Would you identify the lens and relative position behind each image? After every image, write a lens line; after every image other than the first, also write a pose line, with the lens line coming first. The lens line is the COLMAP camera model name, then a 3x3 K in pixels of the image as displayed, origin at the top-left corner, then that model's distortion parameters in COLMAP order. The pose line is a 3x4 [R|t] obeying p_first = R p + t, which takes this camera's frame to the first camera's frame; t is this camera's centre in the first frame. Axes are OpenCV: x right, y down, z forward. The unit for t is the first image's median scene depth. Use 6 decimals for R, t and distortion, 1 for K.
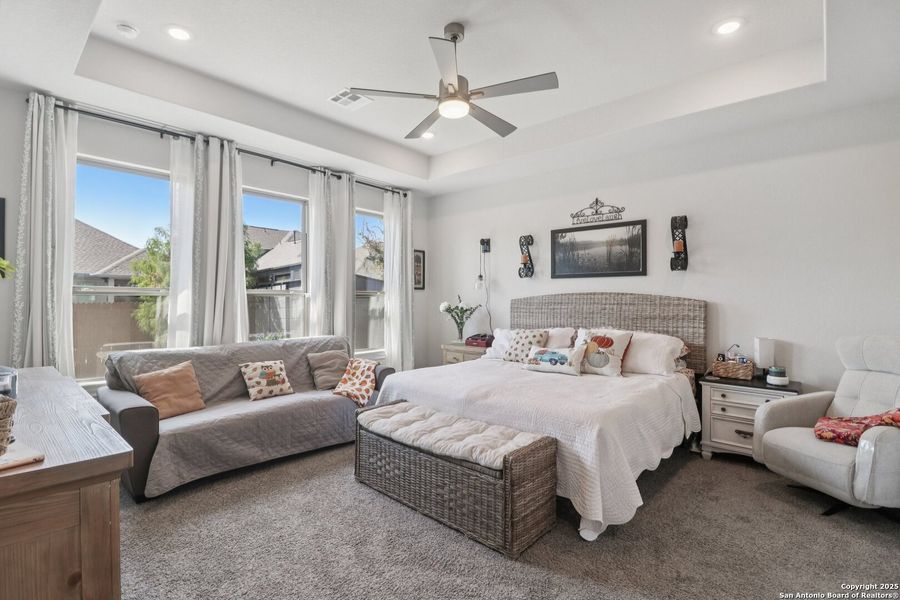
lens RADIAL K [[425.7, 0, 446.4], [0, 425.7, 297.3], [0, 0, 1]] dist [0.000886, -0.012517]
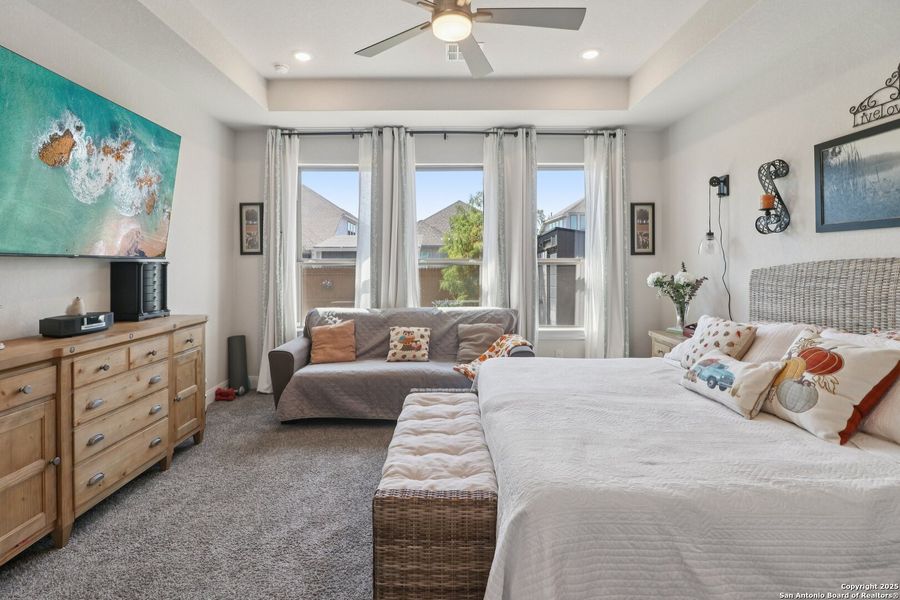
lens RADIAL K [[435.9, 0, 438.3], [0, 435.9, 263.1], [0, 0, 1]] dist [0.002290, -0.015846]
pose [[0.657478, -0.002701, -0.753469, 0.387230], [0.005938, 0.999981, 0.001596, -0.009267], [0.753450, -0.005524, 0.657482, 0.294979]]
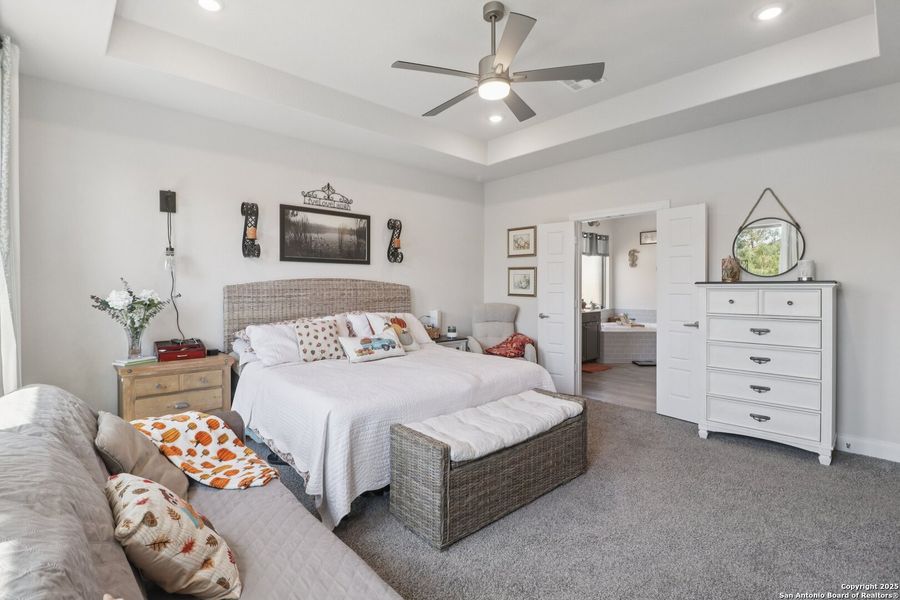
lens RADIAL K [[419.5, 0, 451.2], [0, 419.5, 288.2], [0, 0, 1]] dist [0.003121, 0.000112]
pose [[0.099616, -0.008966, 0.994986, -0.618749], [-0.004227, 0.999947, 0.009434, 0.001330], [-0.995017, -0.005146, 0.099573, 0.644717]]
